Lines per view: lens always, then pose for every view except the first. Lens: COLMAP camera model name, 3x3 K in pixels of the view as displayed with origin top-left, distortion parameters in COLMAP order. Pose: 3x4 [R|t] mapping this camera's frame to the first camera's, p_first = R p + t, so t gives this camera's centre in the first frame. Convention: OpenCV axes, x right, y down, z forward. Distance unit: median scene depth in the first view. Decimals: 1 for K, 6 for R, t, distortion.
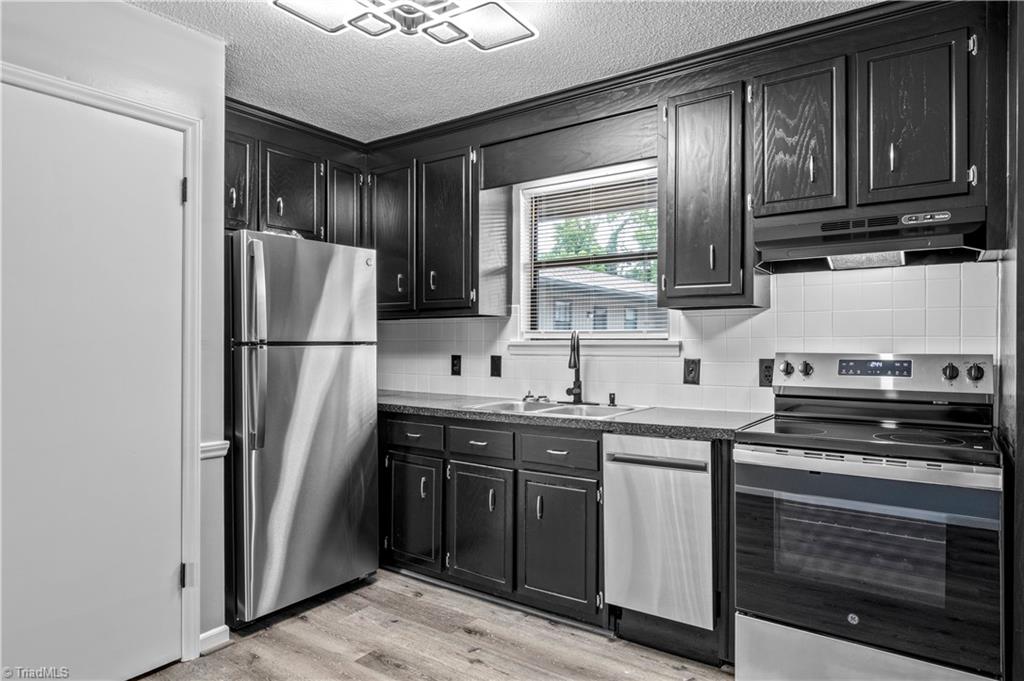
lens RADIAL K [[590.5, 0, 517.3], [0, 590.5, 345.8], [0, 0, 1]] dist [-0.006903, 0.008547]
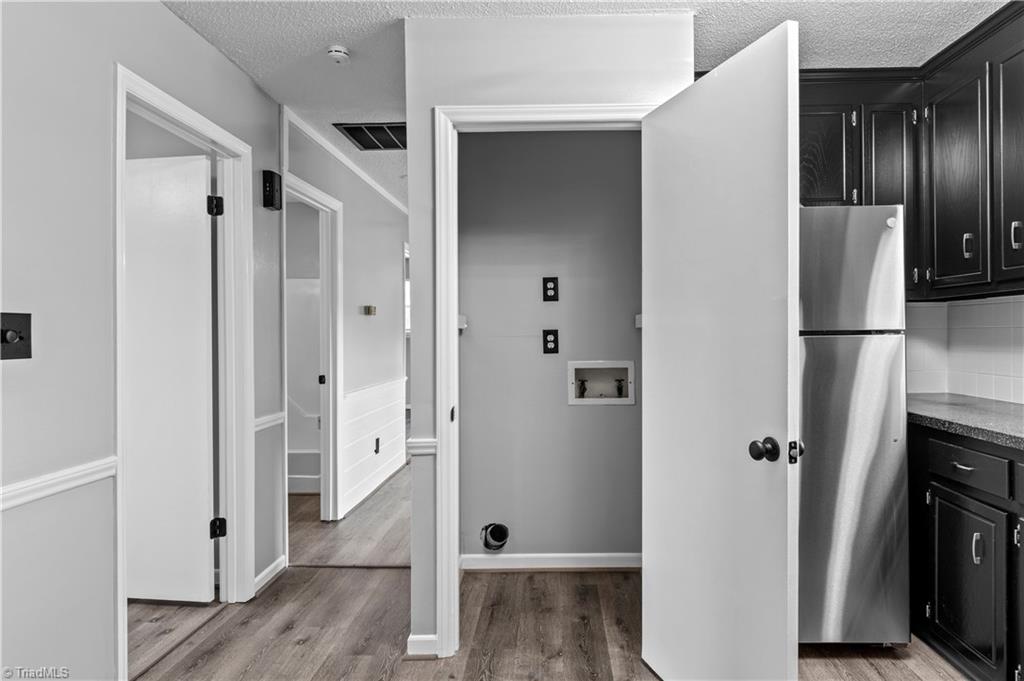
lens RADIAL K [[590.5, 0, 556.0], [0, 590.5, 335.0], [0, 0, 1]] dist [-0.006903, 0.008547]
pose [[0.573538, -0.006245, -0.819155, 0.123674], [0.007091, 0.999971, -0.002659, -0.001848], [0.819148, -0.004284, 0.573566, 0.248802]]
